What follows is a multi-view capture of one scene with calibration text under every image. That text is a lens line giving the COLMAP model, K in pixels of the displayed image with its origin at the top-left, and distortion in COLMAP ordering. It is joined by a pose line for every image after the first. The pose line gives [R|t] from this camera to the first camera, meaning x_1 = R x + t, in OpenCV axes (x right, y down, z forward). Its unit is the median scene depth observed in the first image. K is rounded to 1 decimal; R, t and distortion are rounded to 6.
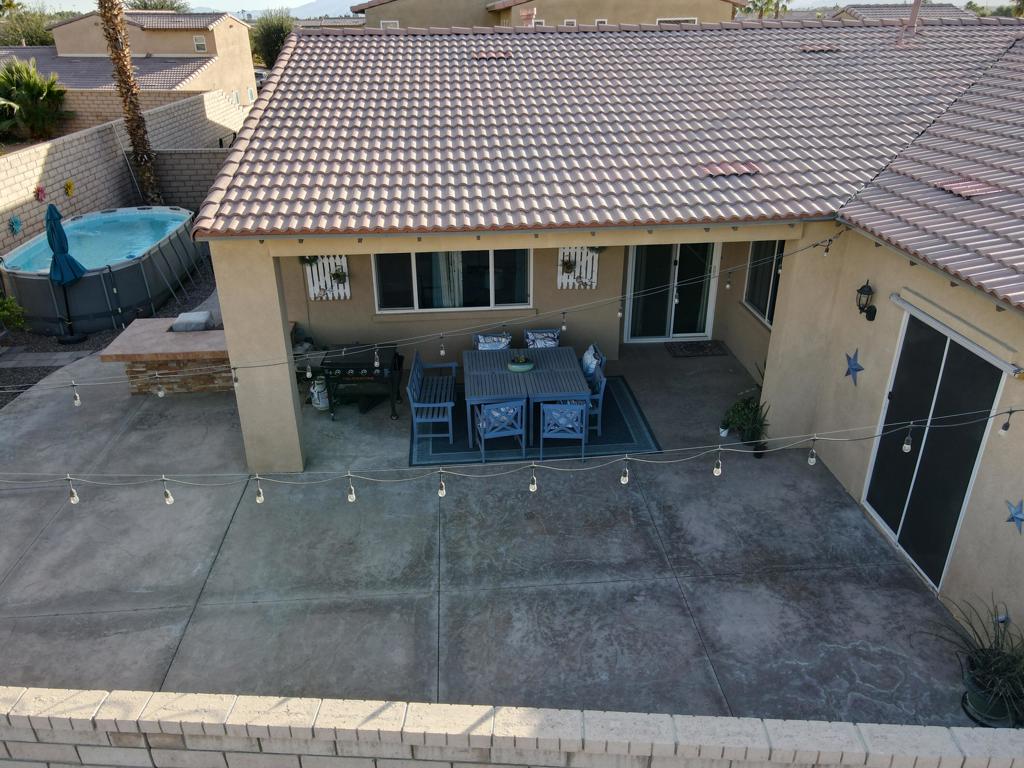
lens RADIAL K [[752.7, 0, 518.2], [0, 752.7, 381.2], [0, 0, 1]] dist [0.005970, 0.017887]
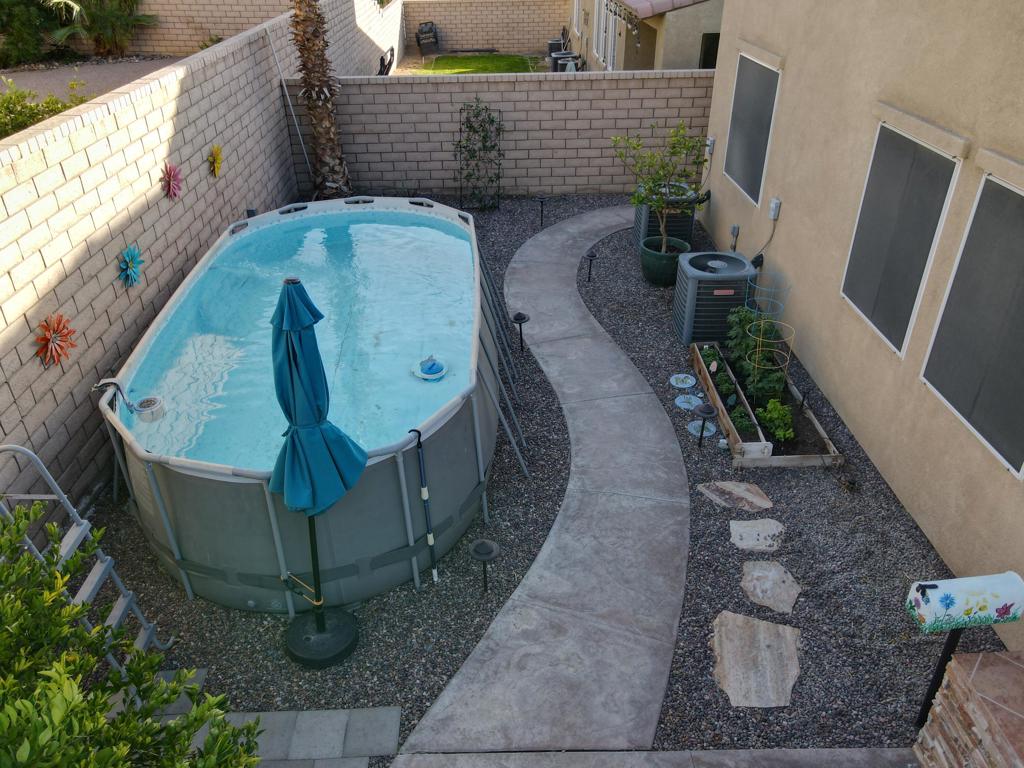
lens RADIAL K [[752.7, 0, 518.2], [0, 752.7, 381.2], [0, 0, 1]] dist [0.005970, 0.017887]
pose [[0.998752, 0.023252, -0.044202, -0.556712], [-0.019045, 0.995452, 0.093340, -0.242846], [0.046171, -0.092382, 0.994653, 0.761017]]
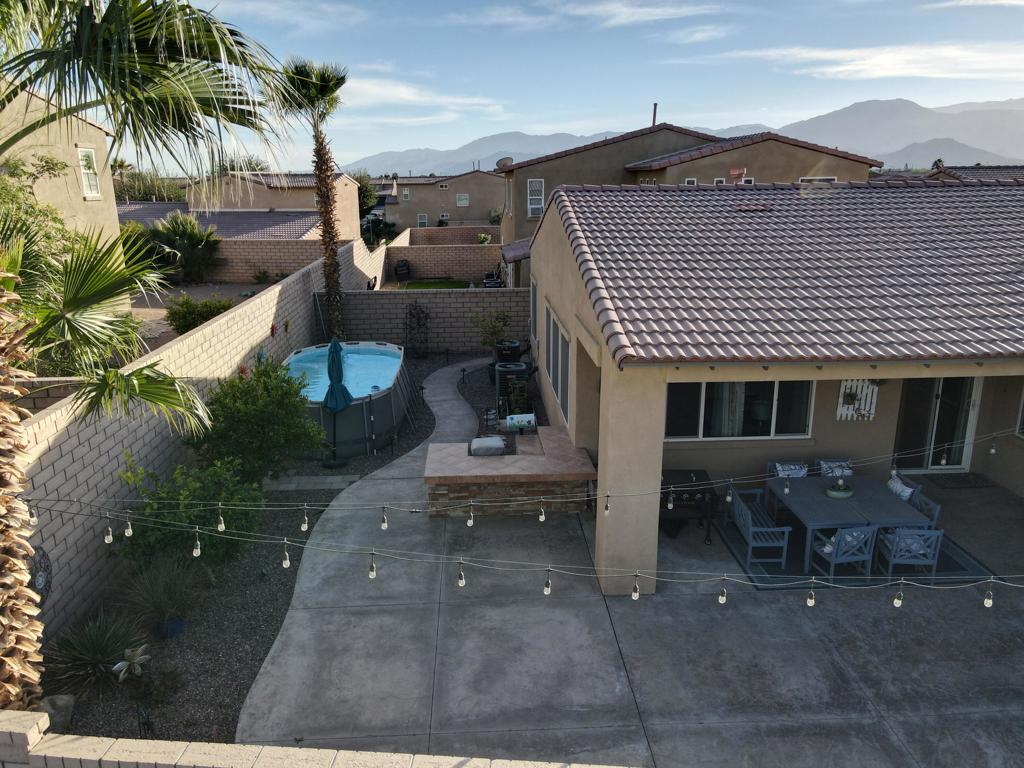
lens RADIAL K [[754.0, 0, 512.0], [0, 754.0, 384.0], [0, 0, 1]] dist [0.000724, -0.005766]
pose [[0.999429, 0.009558, -0.032399, -0.358679], [-0.015239, 0.983561, -0.179931, 0.022350], [0.030147, 0.180322, 0.983146, -0.041420]]
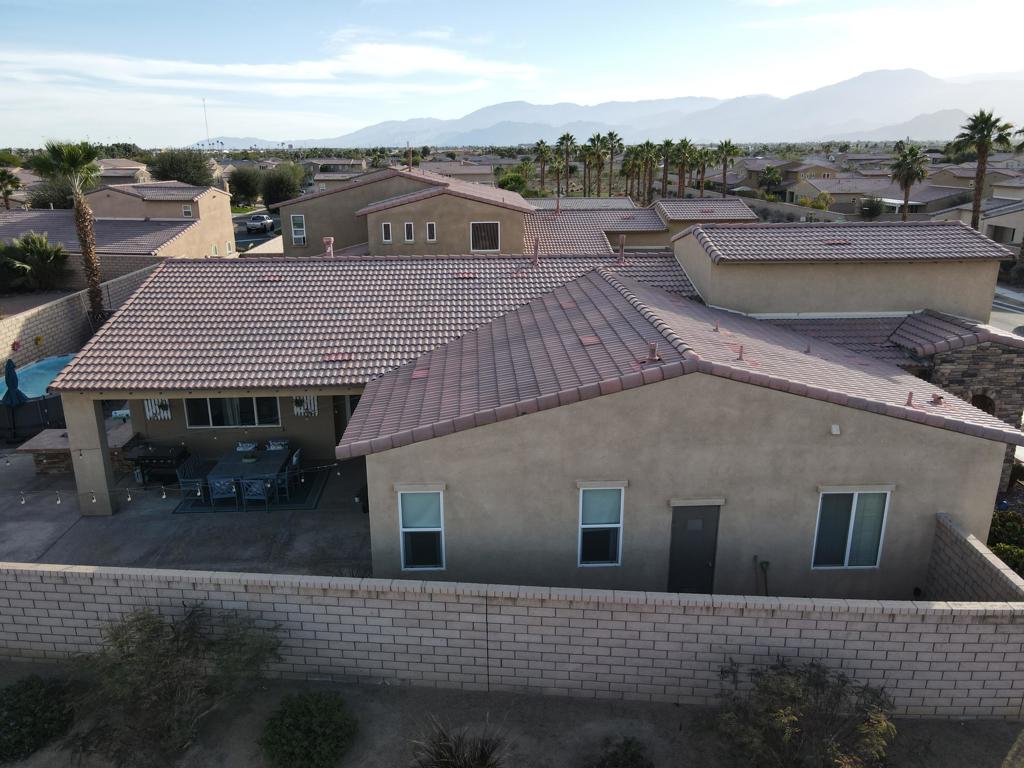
lens RADIAL K [[758.7, 0, 512.0], [0, 758.7, 384.0], [0, 0, 1]] dist [0.000632, 0.052311]
pose [[0.999116, 0.017173, -0.038363, 0.597662], [-0.022585, 0.989111, -0.145426, 0.042758], [0.035448, 0.146164, 0.988625, -0.666832]]
